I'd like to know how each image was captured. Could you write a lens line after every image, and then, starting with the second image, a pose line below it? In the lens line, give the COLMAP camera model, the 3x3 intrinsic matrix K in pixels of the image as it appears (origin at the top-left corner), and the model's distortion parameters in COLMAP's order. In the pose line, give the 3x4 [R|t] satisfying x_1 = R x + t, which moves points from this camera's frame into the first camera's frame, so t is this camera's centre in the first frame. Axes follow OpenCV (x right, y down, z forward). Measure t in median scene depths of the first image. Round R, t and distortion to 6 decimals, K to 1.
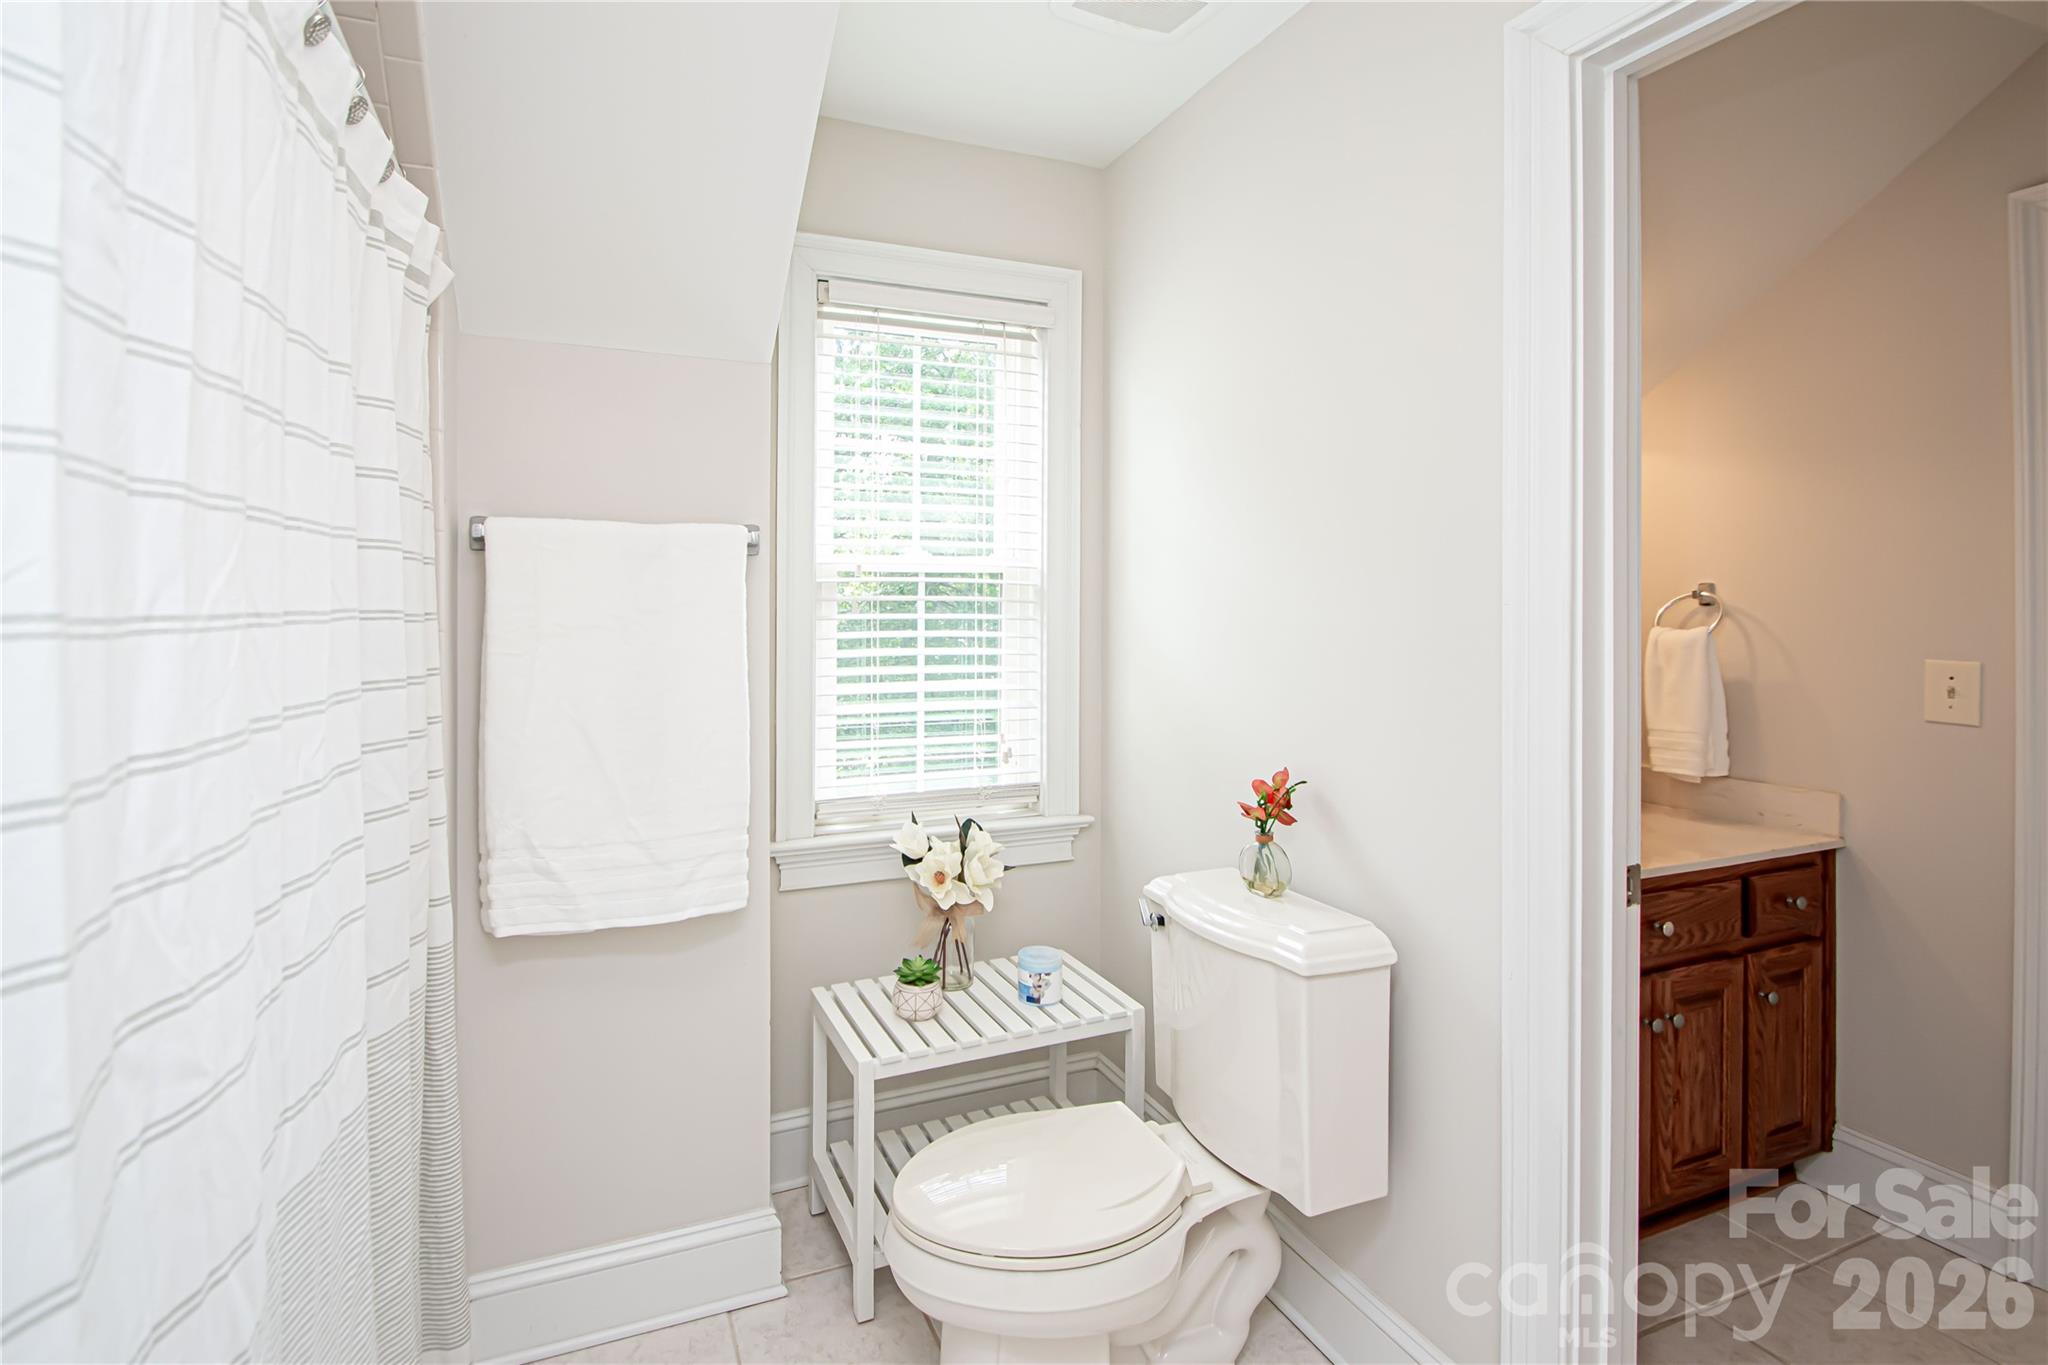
lens RADIAL K [[1009.3, 0, 1015.9], [0, 1009.3, 624.3], [0, 0, 1]] dist [-0.000449, -0.001189]
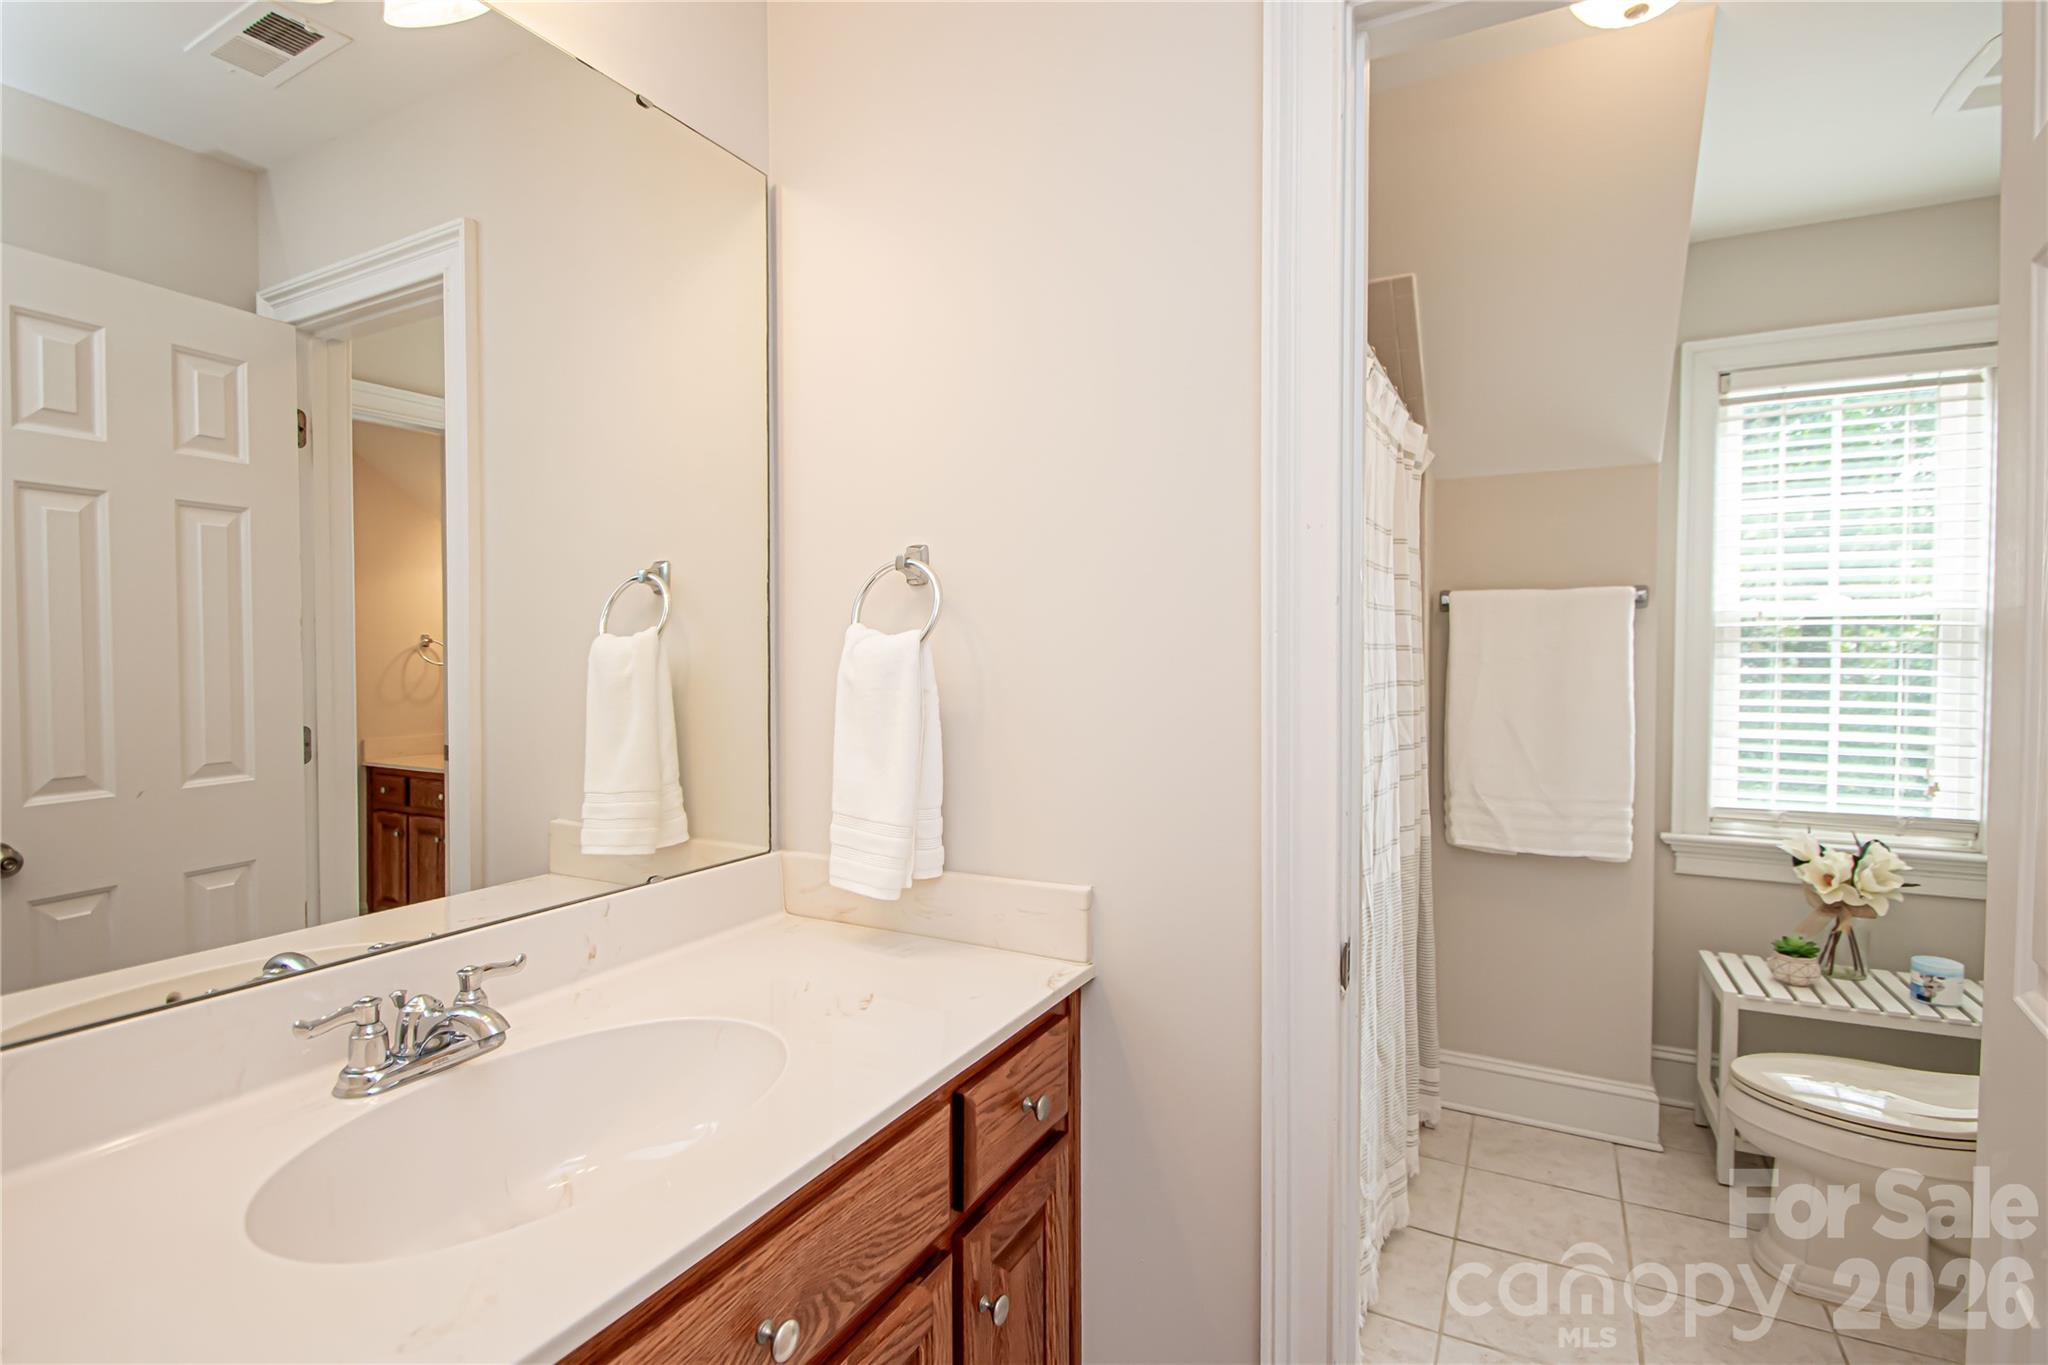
lens RADIAL K [[930.9, 0, 1031.3], [0, 930.9, 643.6], [0, 0, 1]] dist [0.020637, -0.010486]
pose [[0.624595, 0.001410, -0.780948, 0.199443], [-0.016866, 0.999789, -0.011684, 0.007577], [0.780767, 0.020469, 0.624487, -0.405070]]
